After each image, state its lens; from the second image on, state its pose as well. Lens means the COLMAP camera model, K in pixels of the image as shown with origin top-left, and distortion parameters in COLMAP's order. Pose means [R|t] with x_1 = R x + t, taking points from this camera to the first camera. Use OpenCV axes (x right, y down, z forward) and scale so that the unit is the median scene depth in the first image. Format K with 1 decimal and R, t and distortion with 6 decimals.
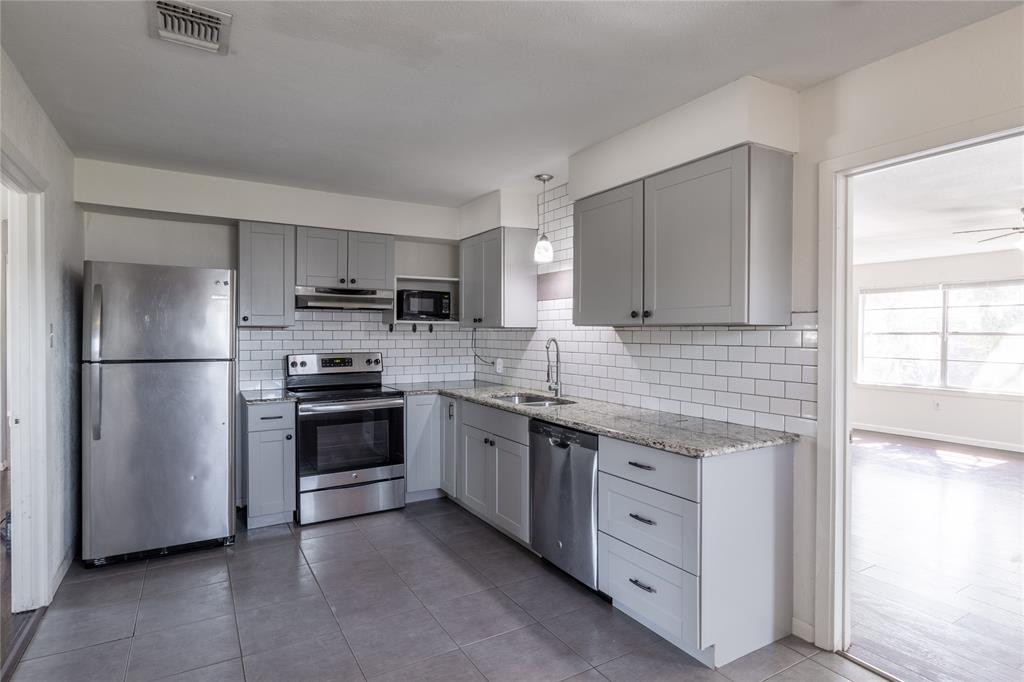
lens RADIAL K [[516.8, 0, 506.2], [0, 516.8, 336.6], [0, 0, 1]] dist [0.002783, -0.000586]
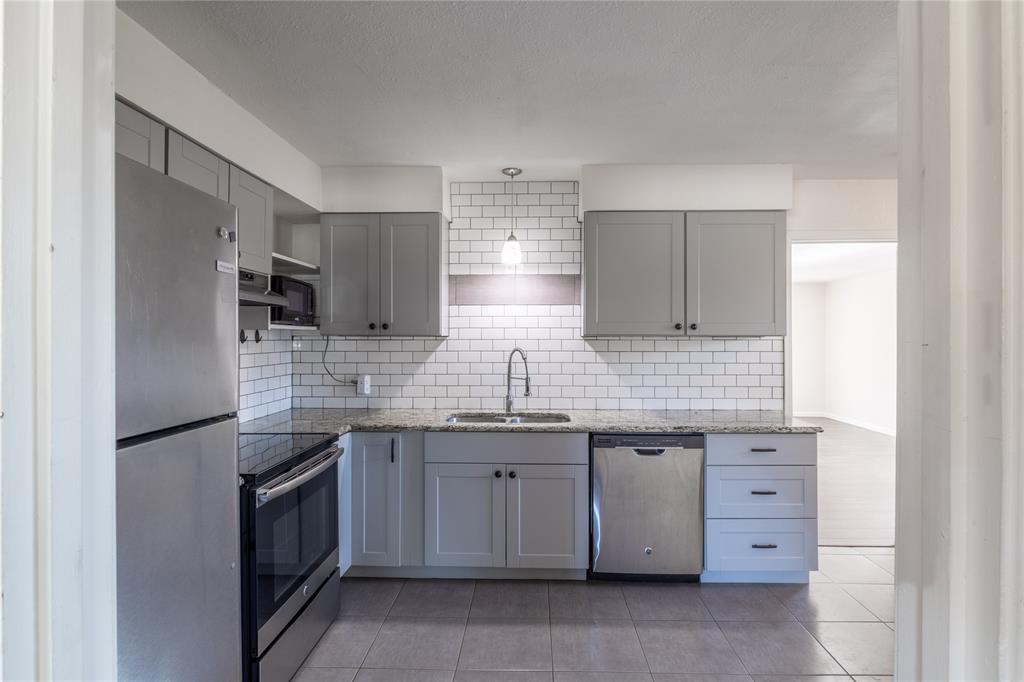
lens RADIAL K [[516.8, 0, 506.9], [0, 516.8, 334.1], [0, 0, 1]] dist [0.002783, -0.000586]
pose [[0.555428, 0.003410, 0.831557, -0.678926], [0.008048, 0.999923, -0.009476, -0.013303], [-0.831526, 0.011955, 0.555358, 0.498119]]
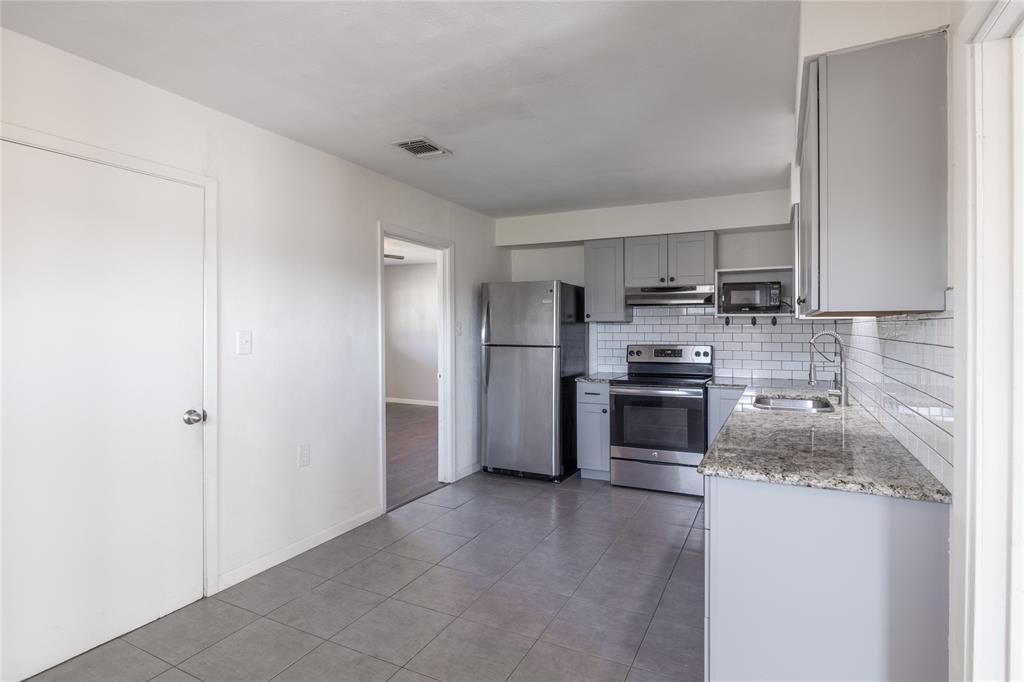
lens RADIAL K [[516.8, 0, 547.7], [0, 516.8, 330.1], [0, 0, 1]] dist [0.002783, -0.000586]
pose [[0.576251, 0.000299, -0.817272, 0.495870], [-0.001362, 0.999999, -0.000594, 0.001485], [0.817271, 0.001455, 0.576251, 0.170539]]
